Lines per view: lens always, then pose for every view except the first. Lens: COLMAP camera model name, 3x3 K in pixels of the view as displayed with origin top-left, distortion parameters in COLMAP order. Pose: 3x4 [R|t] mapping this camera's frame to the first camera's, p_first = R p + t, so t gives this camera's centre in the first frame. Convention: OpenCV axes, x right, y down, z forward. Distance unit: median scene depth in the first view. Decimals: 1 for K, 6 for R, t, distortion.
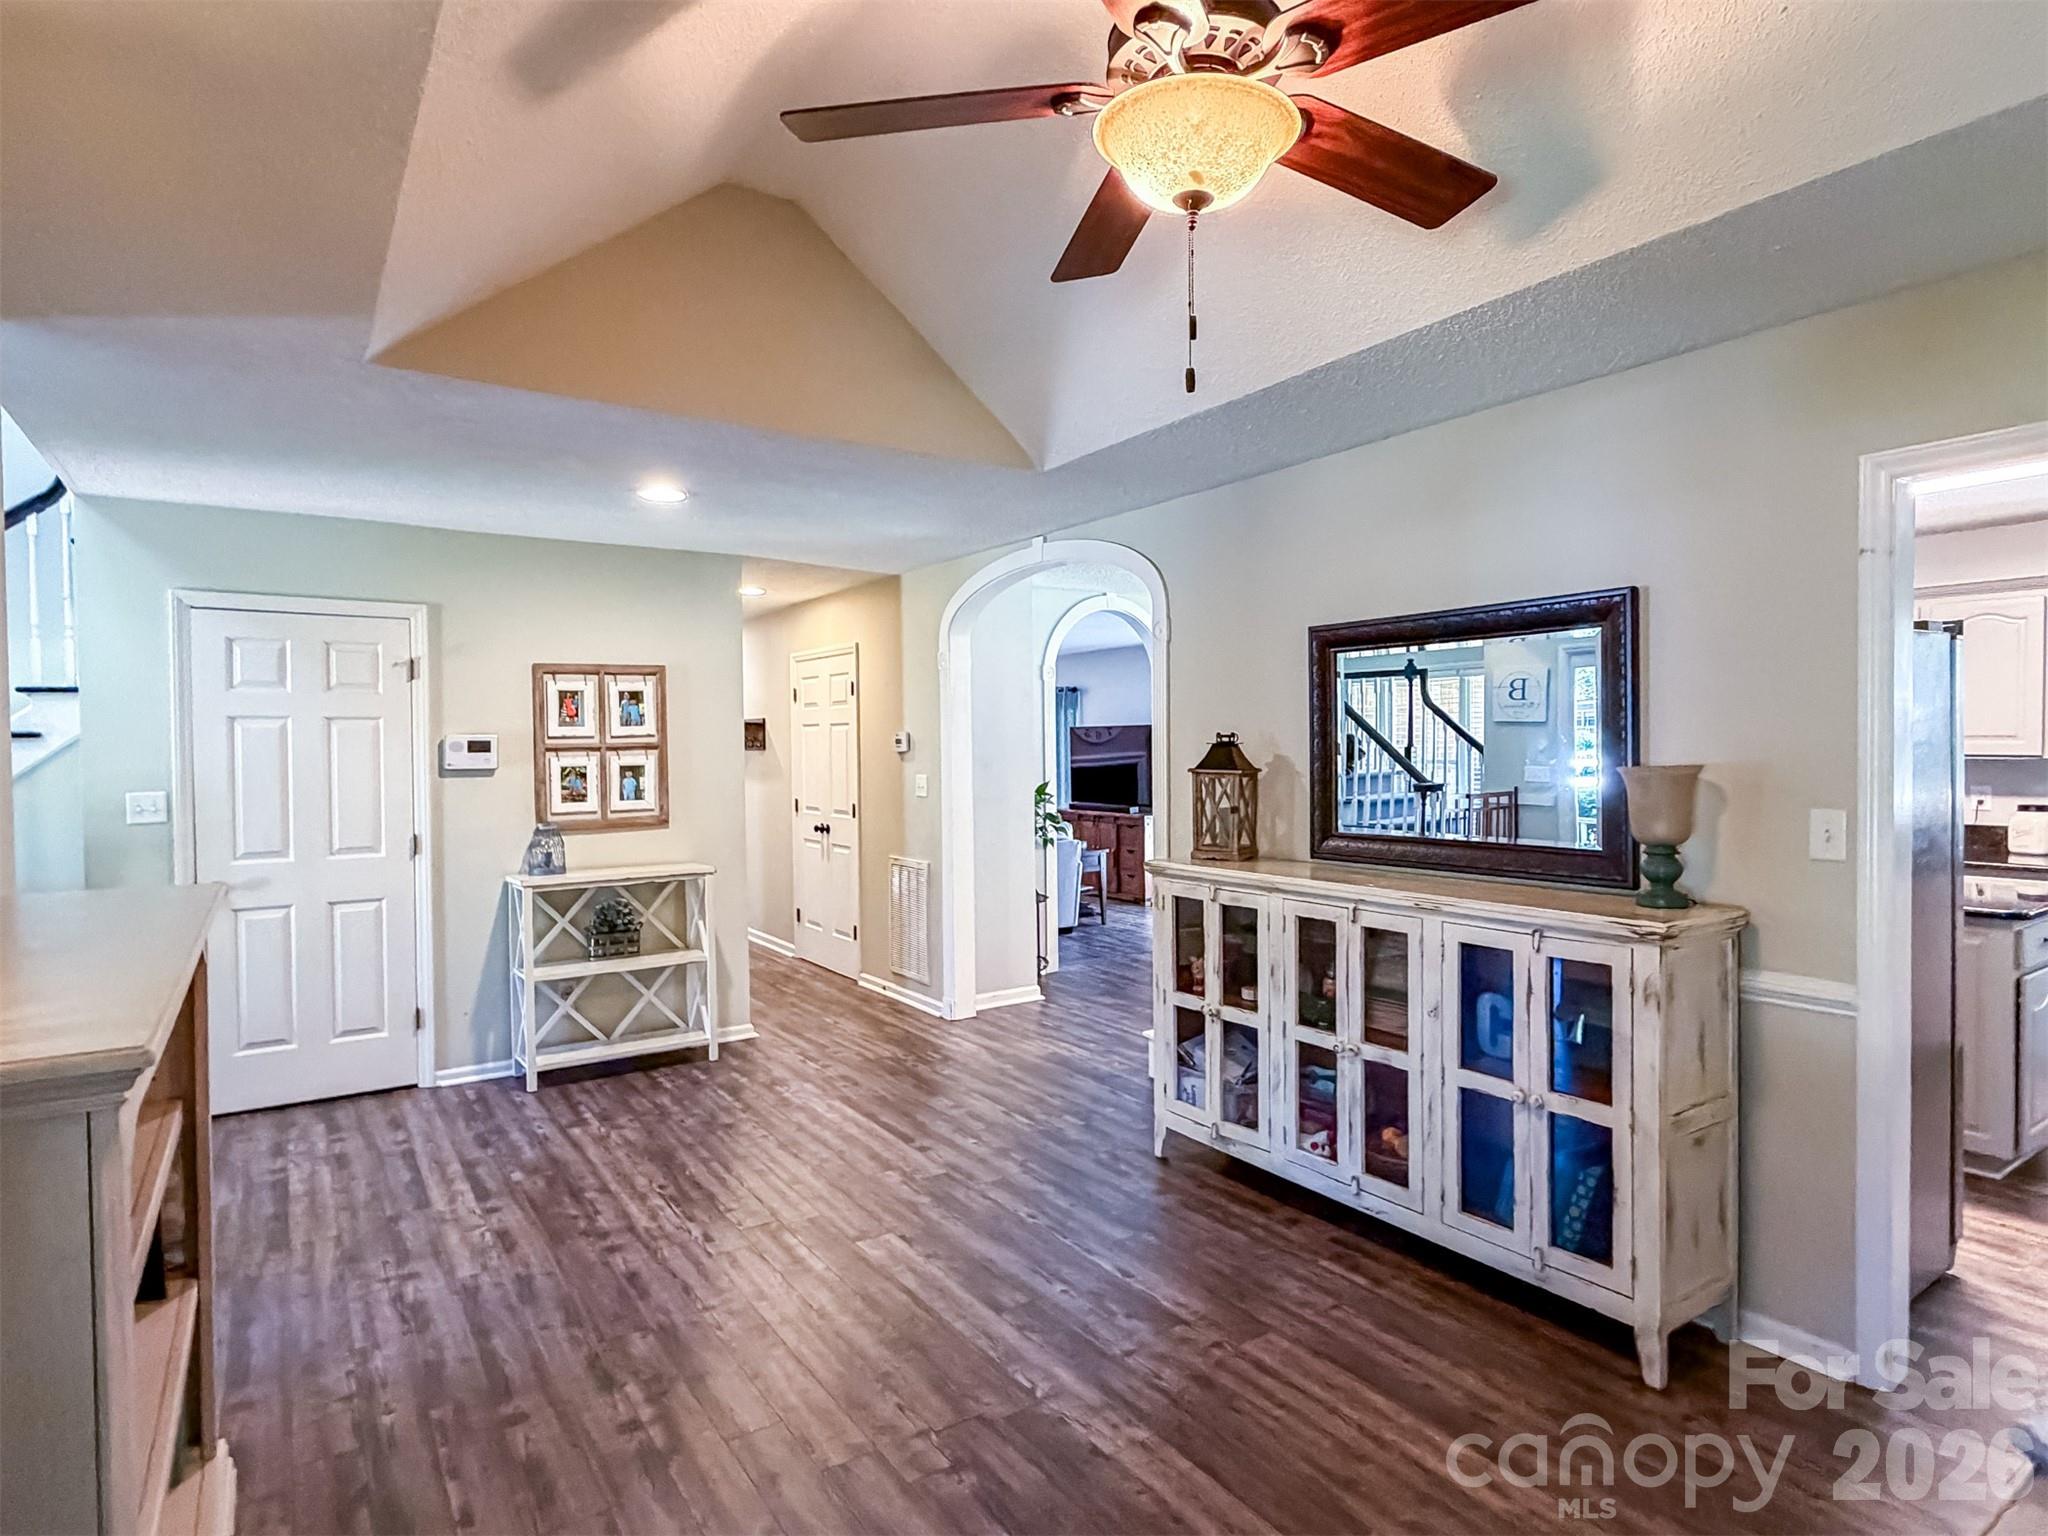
lens RADIAL K [[1113.8, 0, 1025.9], [0, 1113.8, 757.7], [0, 0, 1]] dist [-0.003466, 0.000355]
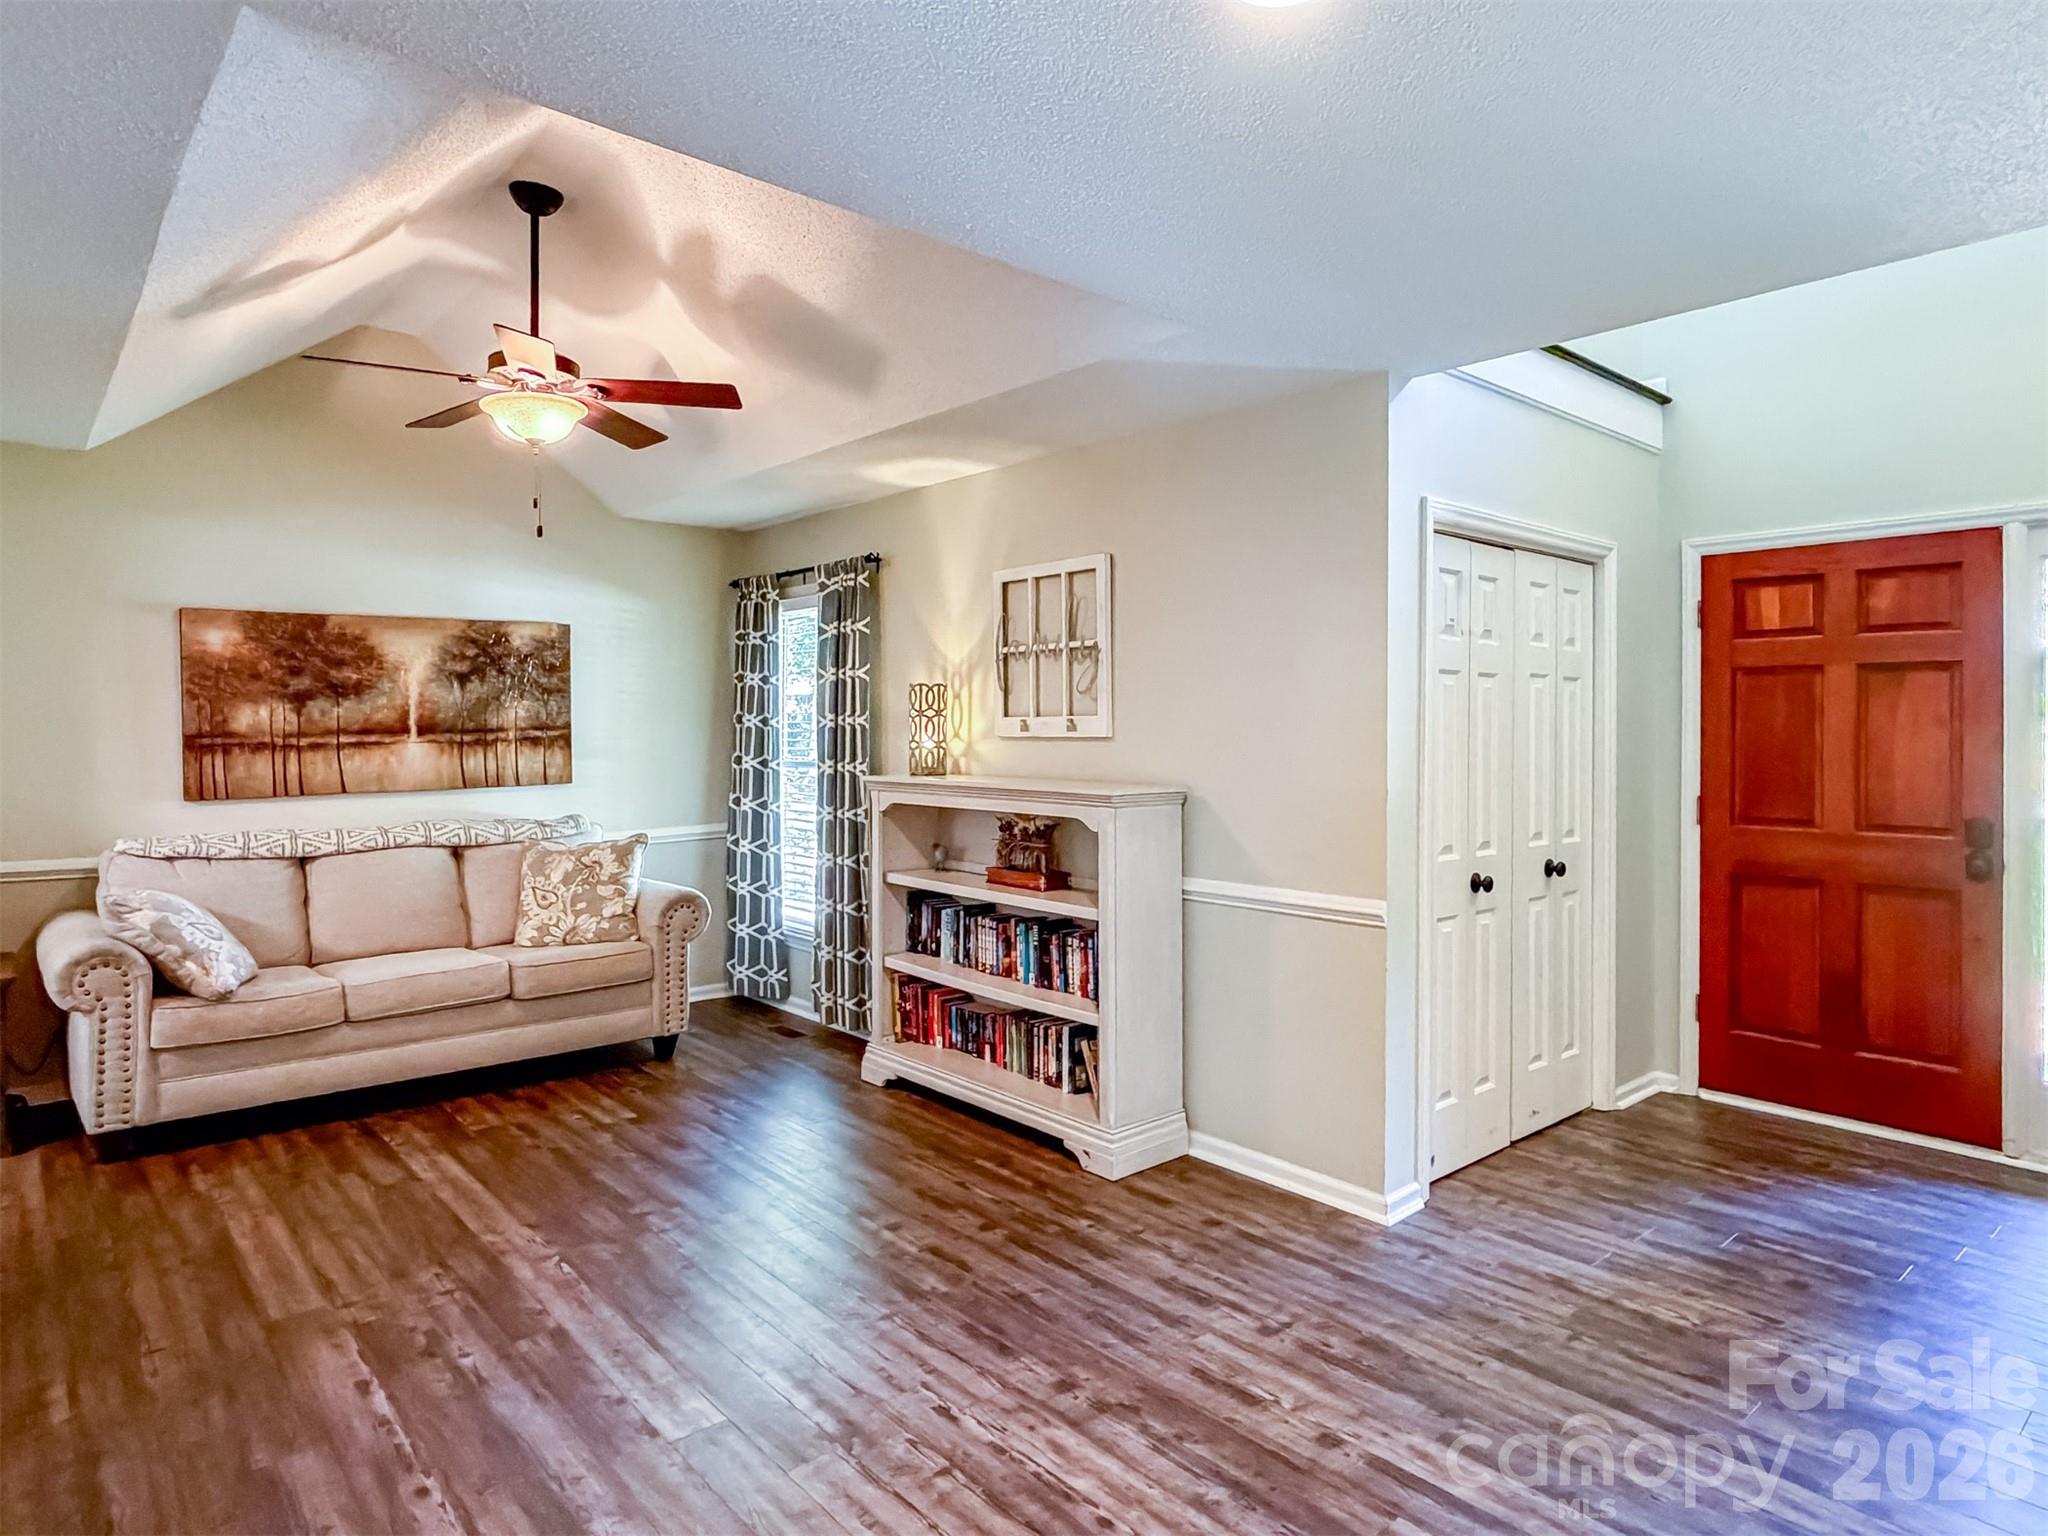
lens RADIAL K [[1113.8, 0, 1025.9], [0, 1113.8, 757.7], [0, 0, 1]] dist [-0.003466, 0.000355]
pose [[-0.990391, 0.009774, -0.137947, -0.250732], [0.004905, 0.999354, 0.035592, 0.001021], [0.138206, 0.034574, -0.989800, 1.724277]]
